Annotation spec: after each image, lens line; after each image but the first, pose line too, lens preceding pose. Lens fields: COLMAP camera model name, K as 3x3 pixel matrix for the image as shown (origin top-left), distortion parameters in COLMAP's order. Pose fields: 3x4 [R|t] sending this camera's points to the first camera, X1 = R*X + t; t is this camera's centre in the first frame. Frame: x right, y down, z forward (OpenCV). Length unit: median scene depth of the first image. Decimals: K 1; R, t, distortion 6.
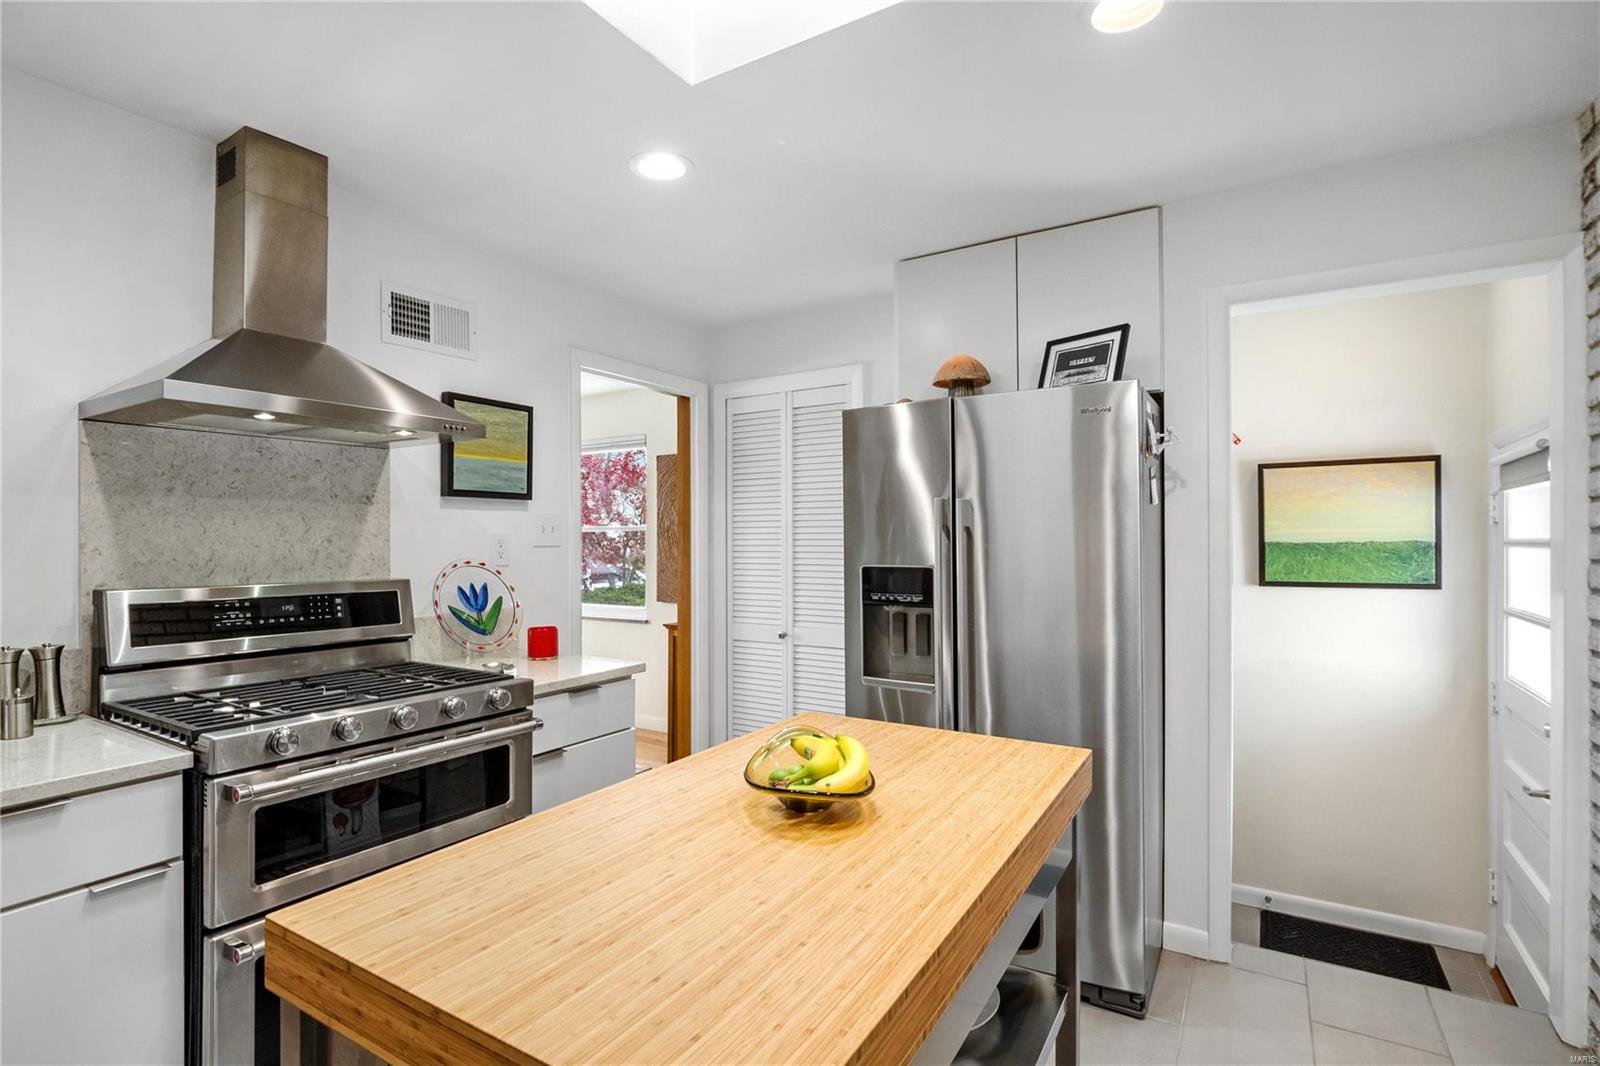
lens RADIAL K [[779.1, 0, 766.5], [0, 779.1, 541.3], [0, 0, 1]] dist [0.003273, -0.000364]
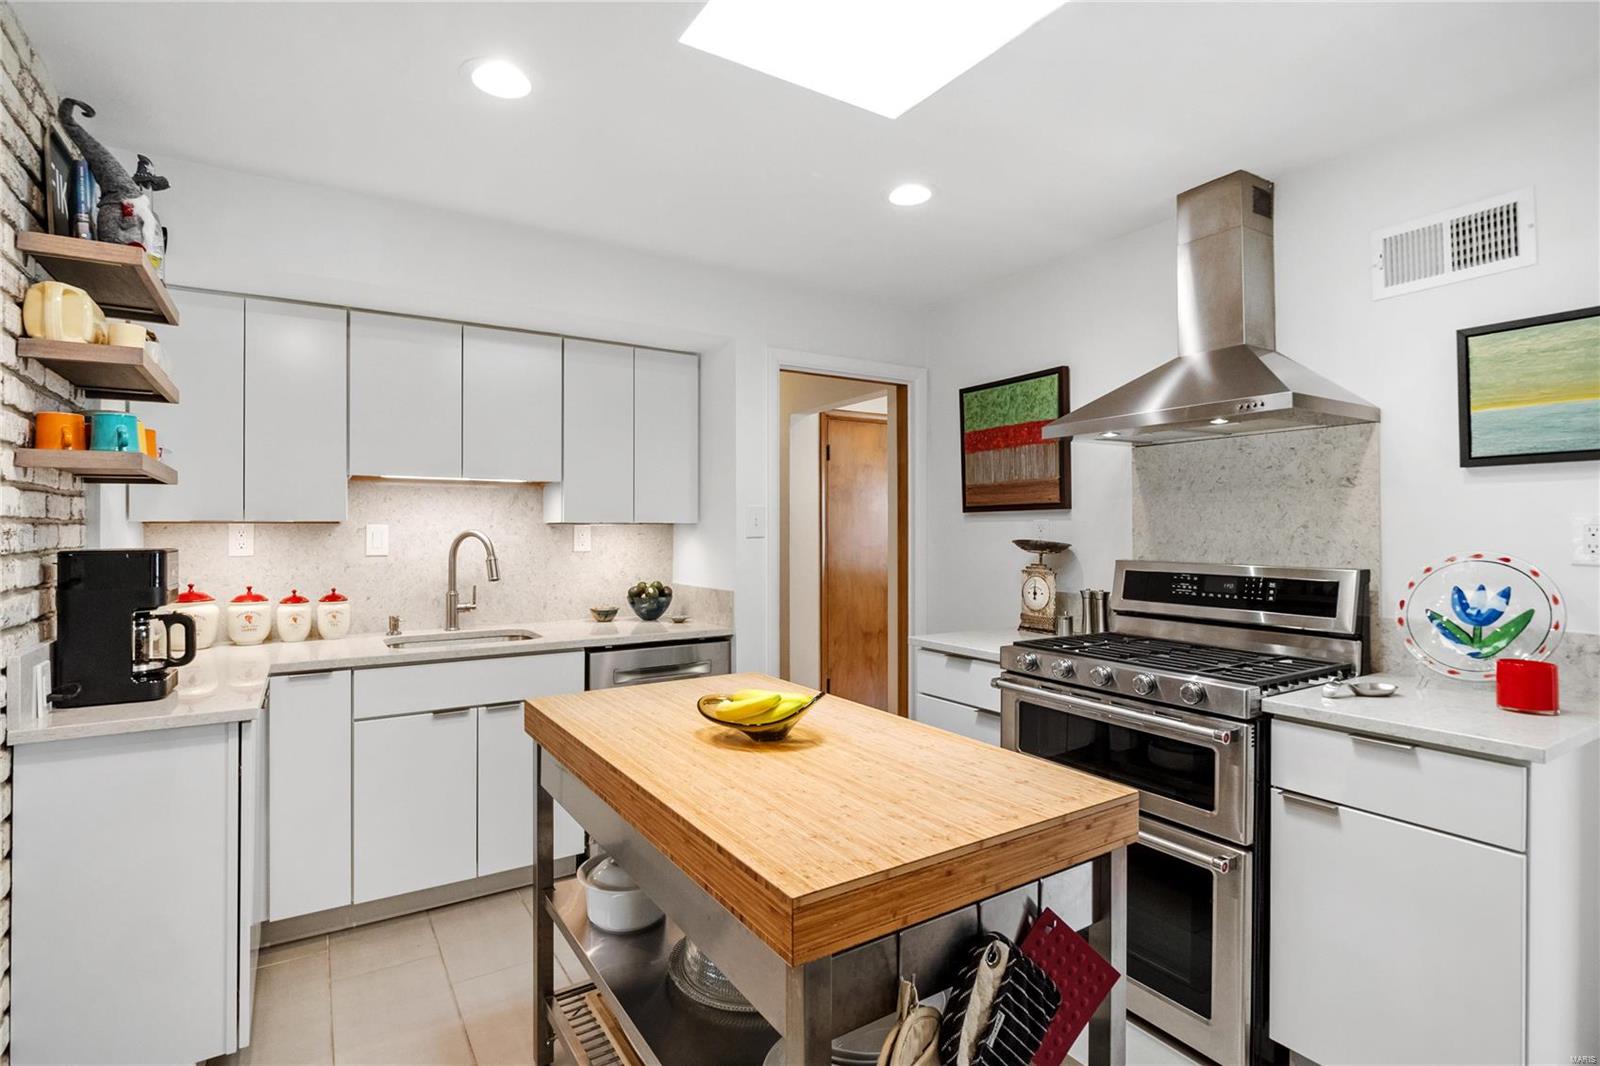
lens RADIAL K [[779.1, 0, 795.4], [0, 779.1, 526.9], [0, 0, 1]] dist [0.003273, -0.000364]
pose [[-0.423055, 0.000519, -0.906104, 0.651304], [0.000539, 1.000000, 0.000322, -0.001017], [0.906104, -0.000352, -0.423055, 0.870635]]
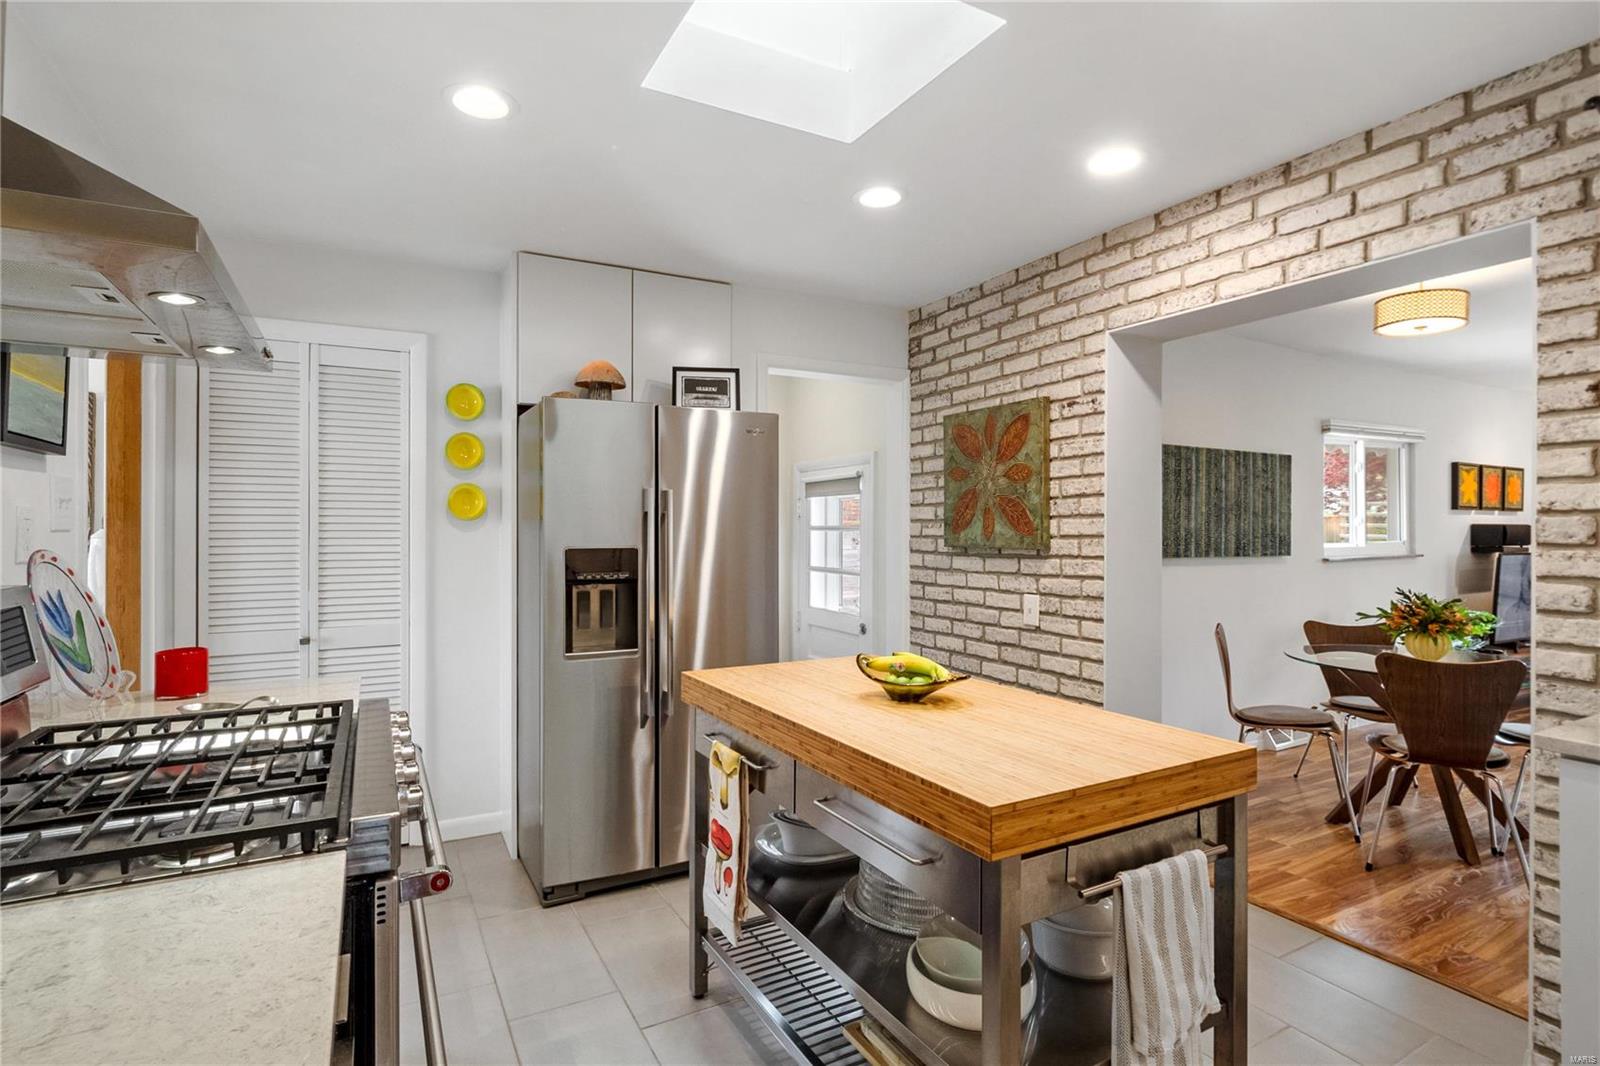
lens RADIAL K [[779.1, 0, 799.2], [0, 779.1, 531.0], [0, 0, 1]] dist [0.003273, -0.000364]
pose [[0.485441, 0.000568, 0.874269, -0.738457], [-0.000561, 1.000000, -0.000338, 0.009873], [-0.874269, -0.000326, 0.485441, 0.249315]]
